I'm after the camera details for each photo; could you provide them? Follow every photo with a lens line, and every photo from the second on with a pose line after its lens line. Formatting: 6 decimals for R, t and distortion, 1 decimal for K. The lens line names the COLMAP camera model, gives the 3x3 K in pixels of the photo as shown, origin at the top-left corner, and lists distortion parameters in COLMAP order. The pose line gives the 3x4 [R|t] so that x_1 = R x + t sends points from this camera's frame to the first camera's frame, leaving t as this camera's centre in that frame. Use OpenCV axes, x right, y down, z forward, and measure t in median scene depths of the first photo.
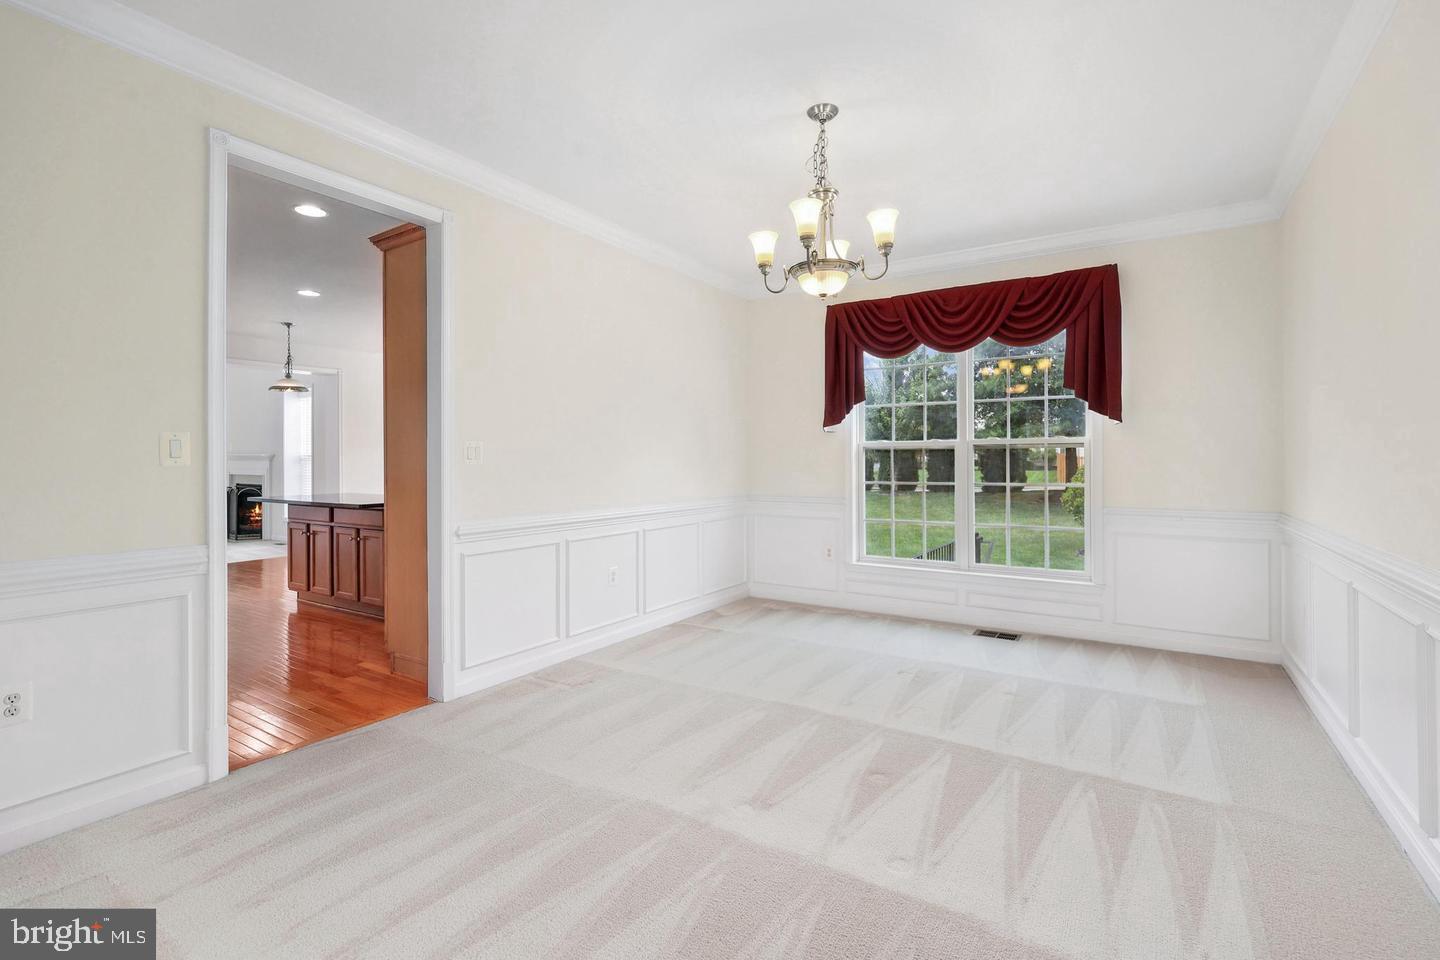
lens RADIAL K [[658.4, 0, 721.3], [0, 658.4, 469.4], [0, 0, 1]] dist [0.001873, 0.000234]
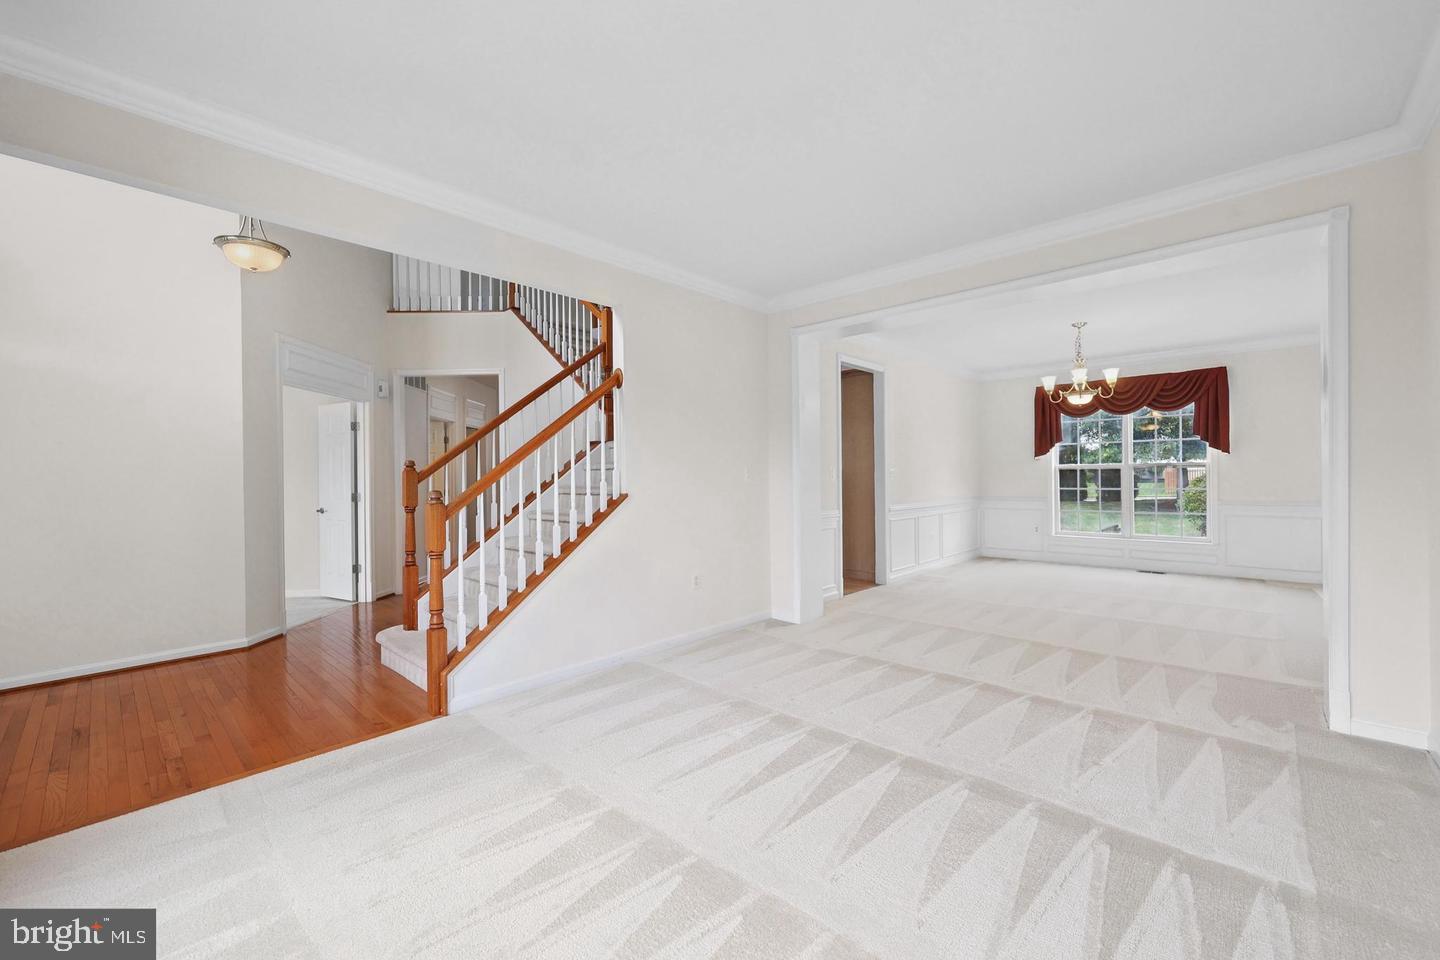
lens RADIAL K [[577.5, 0, 718.0], [0, 577.5, 488.9], [0, 0, 1]] dist [-0.000103, -0.000089]
pose [[0.983467, -0.005368, -0.181007, -0.454795], [0.006666, 0.999956, 0.006561, 0.005320], [0.180964, -0.007659, 0.983460, -0.759555]]
